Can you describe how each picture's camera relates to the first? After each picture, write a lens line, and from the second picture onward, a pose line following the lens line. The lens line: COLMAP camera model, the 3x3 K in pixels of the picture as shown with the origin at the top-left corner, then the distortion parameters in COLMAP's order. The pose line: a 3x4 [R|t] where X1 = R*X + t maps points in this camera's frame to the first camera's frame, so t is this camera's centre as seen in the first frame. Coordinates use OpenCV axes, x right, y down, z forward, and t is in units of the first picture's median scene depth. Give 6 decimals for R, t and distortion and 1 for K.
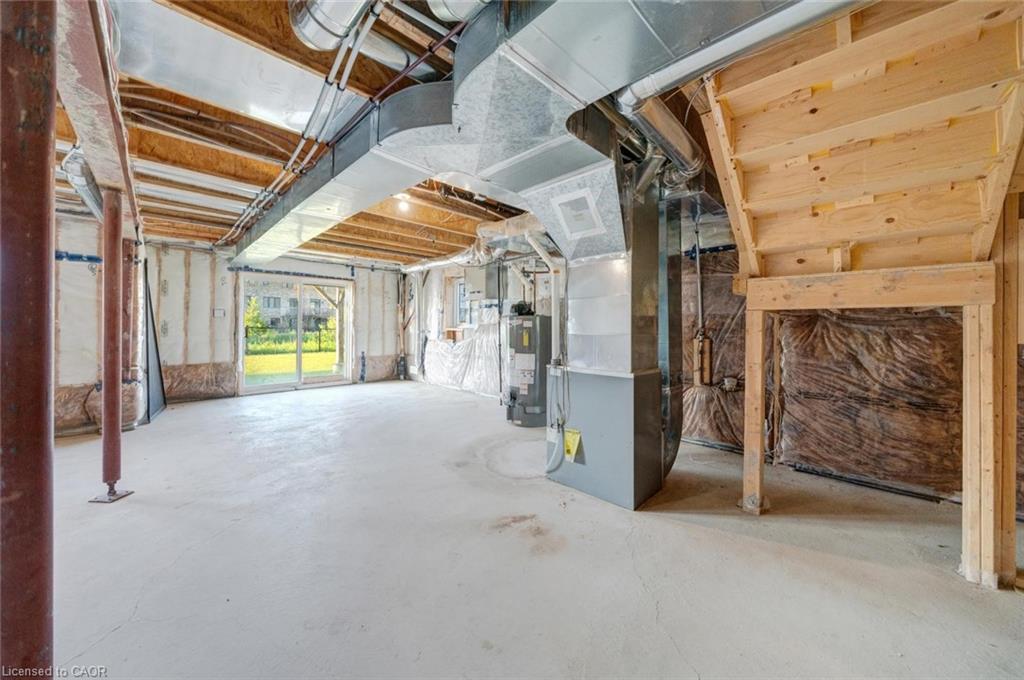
lens RADIAL K [[357.2, 0, 514.4], [0, 357.2, 320.0], [0, 0, 1]] dist [-0.009698, -0.000020]
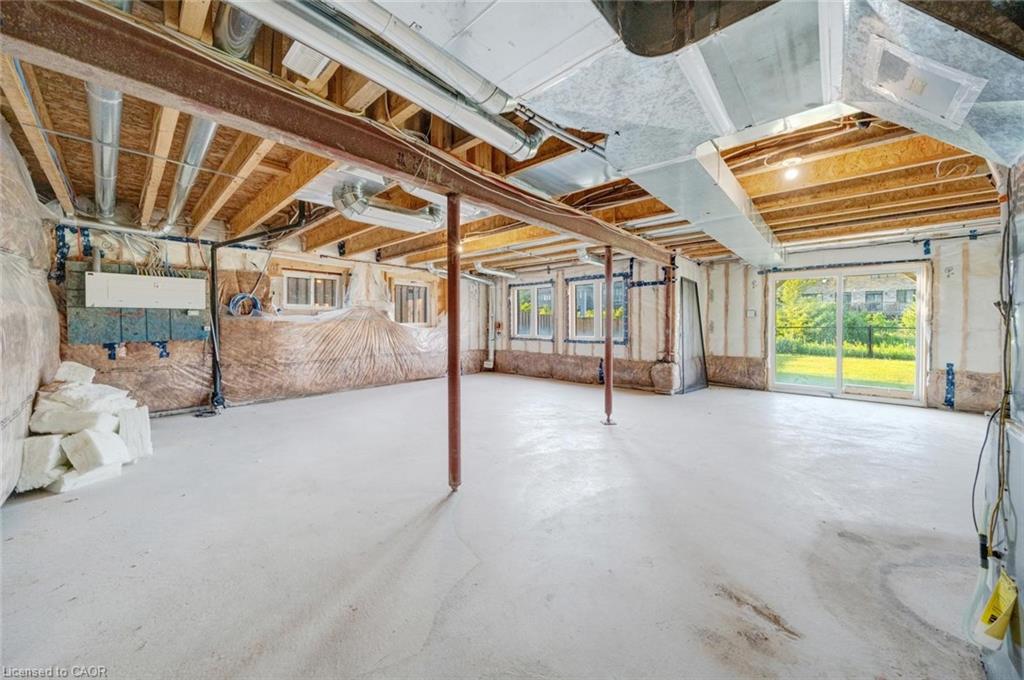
lens RADIAL K [[357.2, 0, 514.4], [0, 357.2, 320.0], [0, 0, 1]] dist [-0.009698, -0.000020]
pose [[0.039741, -0.012549, -0.999131, 0.280467], [0.015233, 0.999813, -0.011952, 0.003353], [0.999094, -0.014744, 0.039925, 0.214780]]
